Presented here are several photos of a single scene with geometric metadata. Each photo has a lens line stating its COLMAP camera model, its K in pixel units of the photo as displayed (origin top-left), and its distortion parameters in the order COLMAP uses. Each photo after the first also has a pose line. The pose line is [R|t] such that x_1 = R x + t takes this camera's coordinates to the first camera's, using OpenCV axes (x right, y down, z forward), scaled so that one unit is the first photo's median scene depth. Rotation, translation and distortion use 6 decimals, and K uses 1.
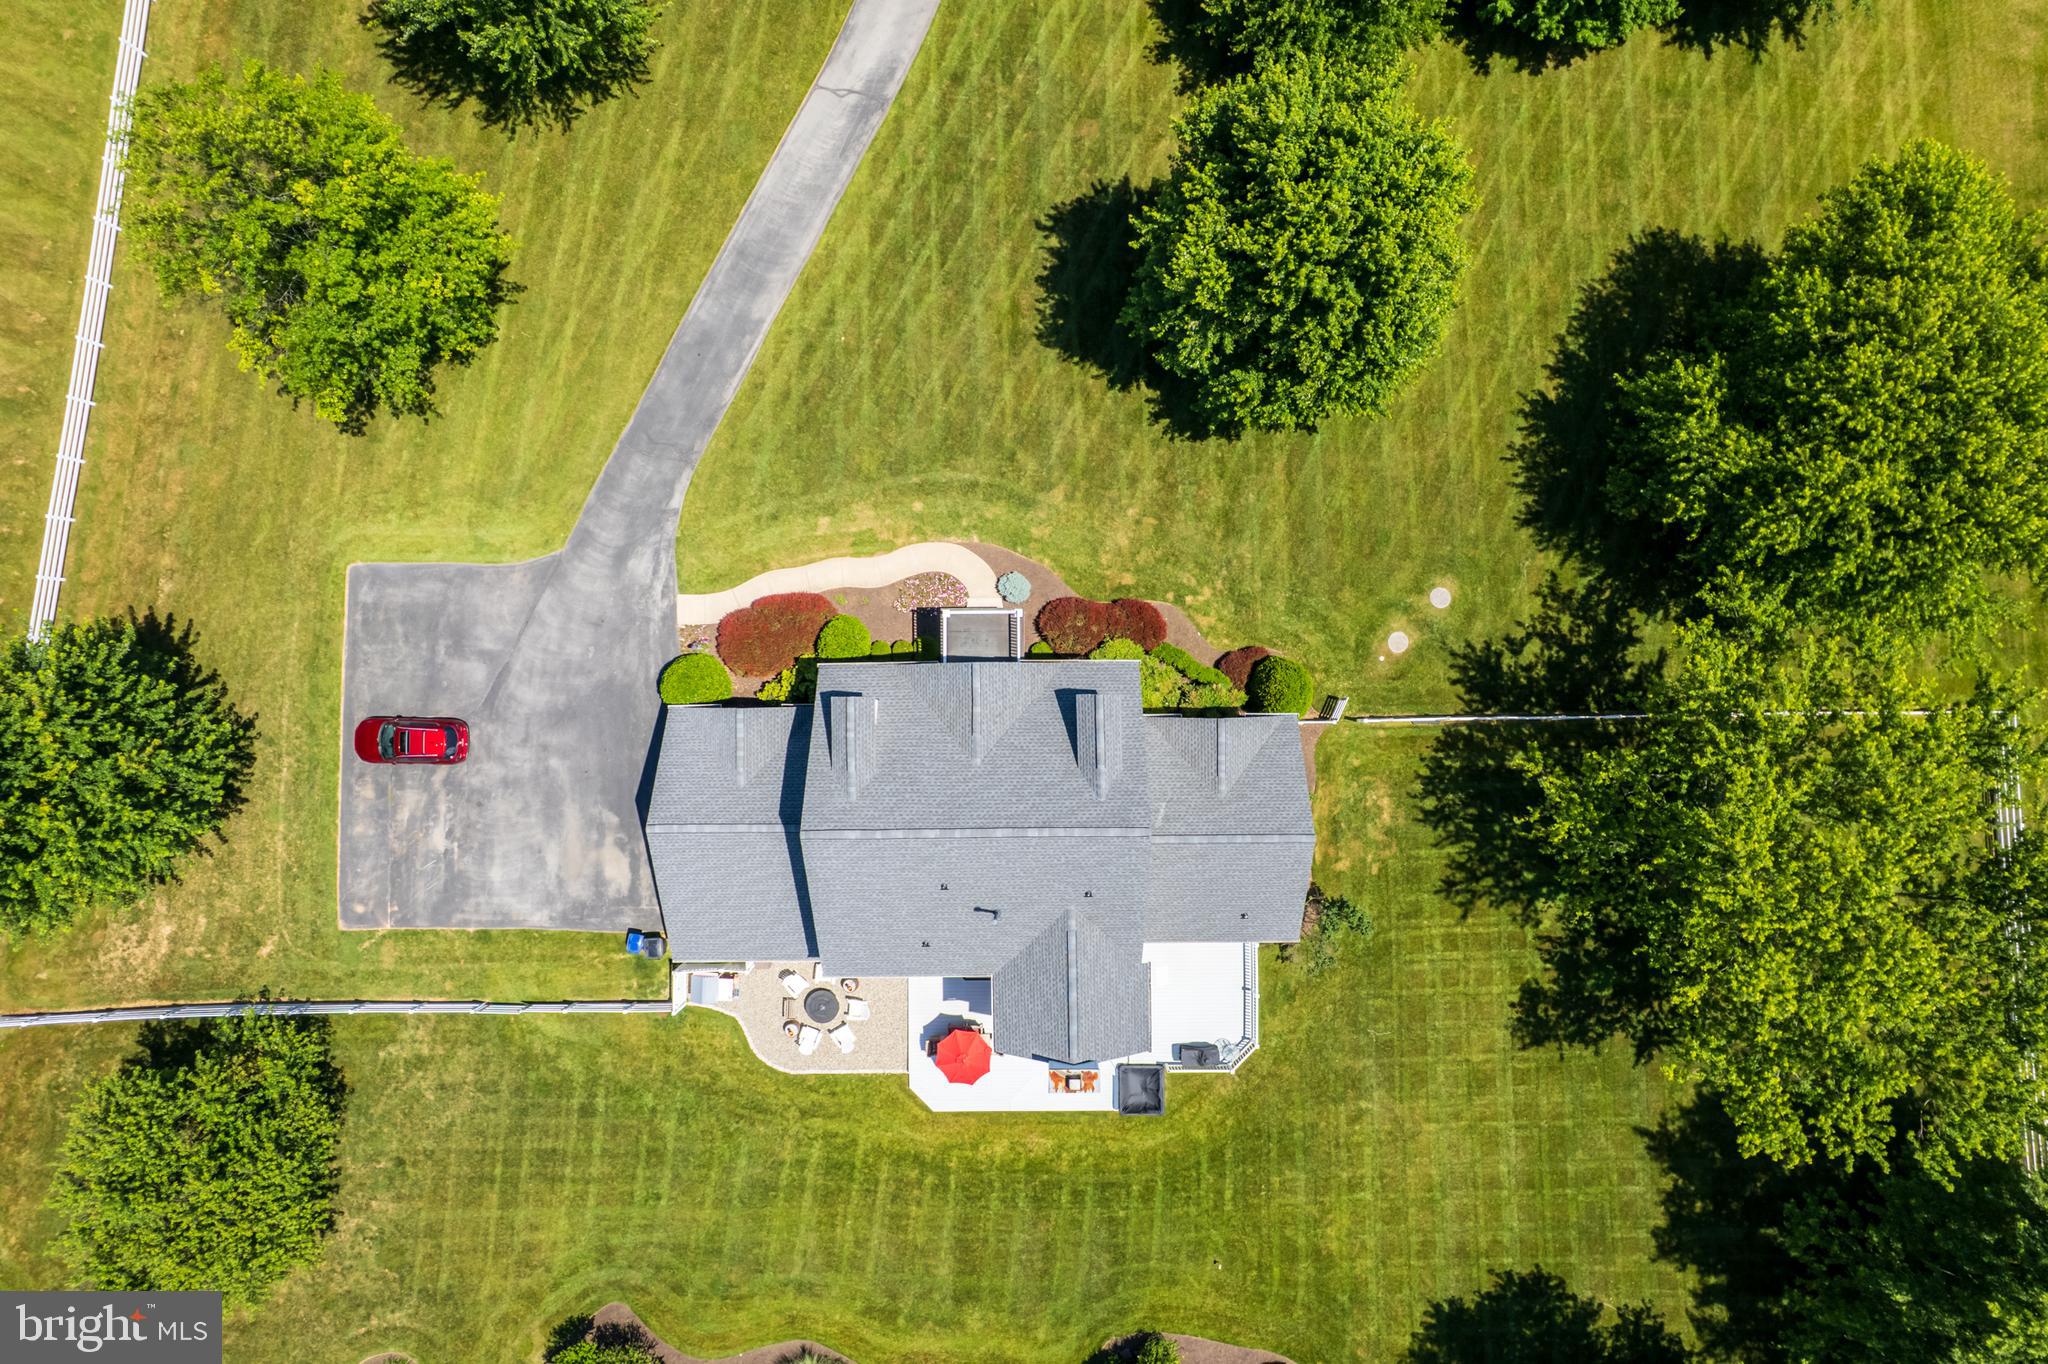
lens RADIAL K [[1302.5, 0, 1024.0], [0, 1302.5, 682.0], [0, 0, 1]] dist [-0.054263, 0.063083]
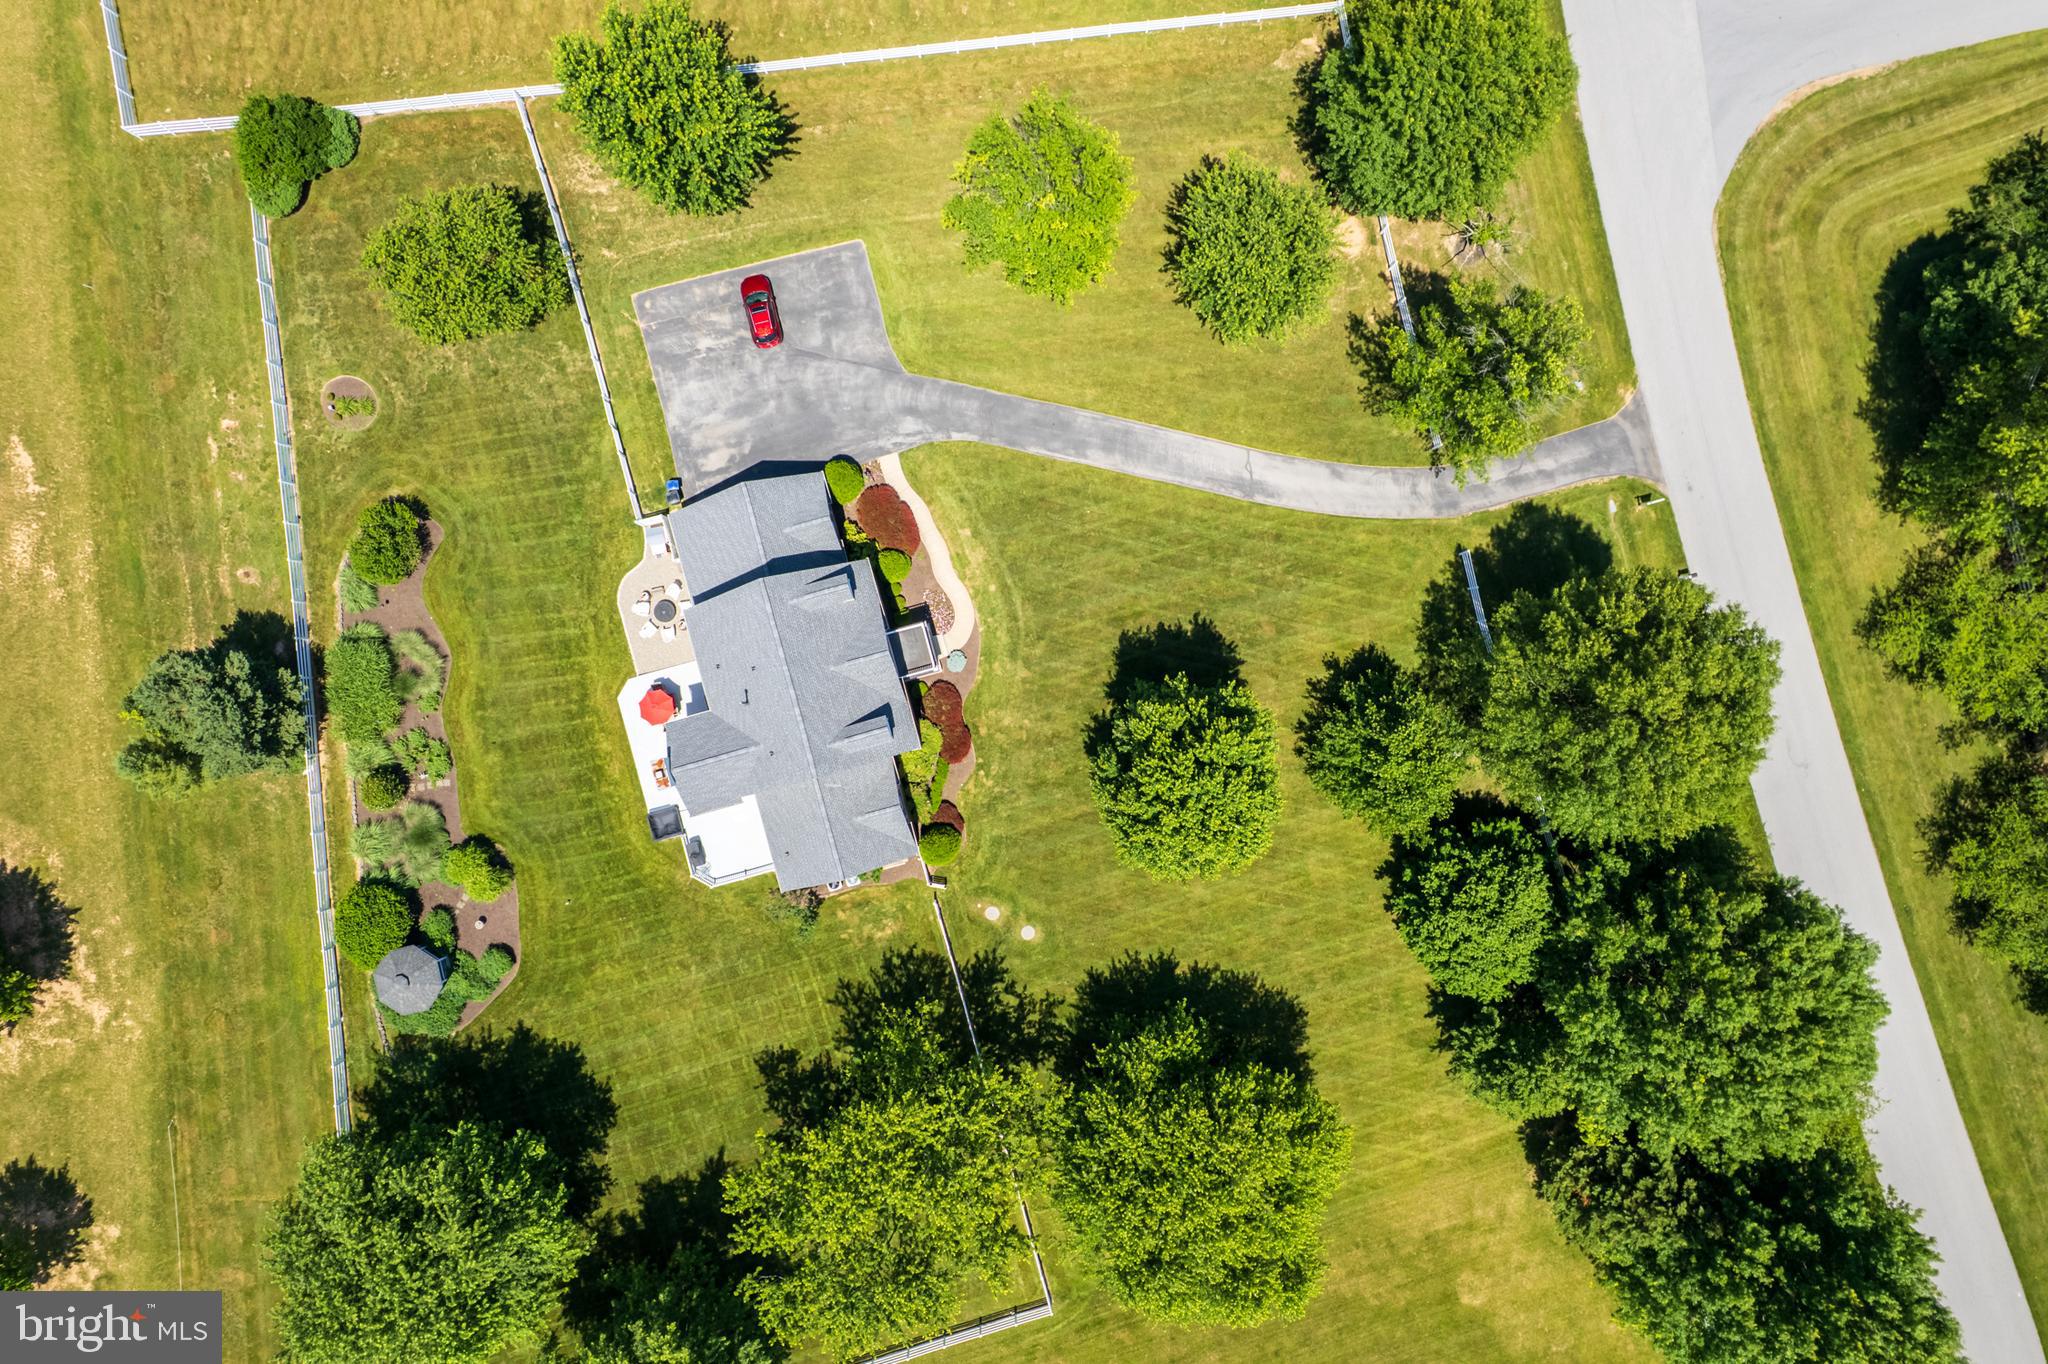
lens RADIAL K [[1264.8, 0, 1024.0], [0, 1264.8, 682.0], [0, 0, 1]] dist [-0.024579, 0.000746]
pose [[0.257902, 0.966171, -0.000320, 0.037442], [-0.966145, 0.257892, -0.007471, -0.132018], [-0.007136, 0.002236, 0.999972, -0.512375]]
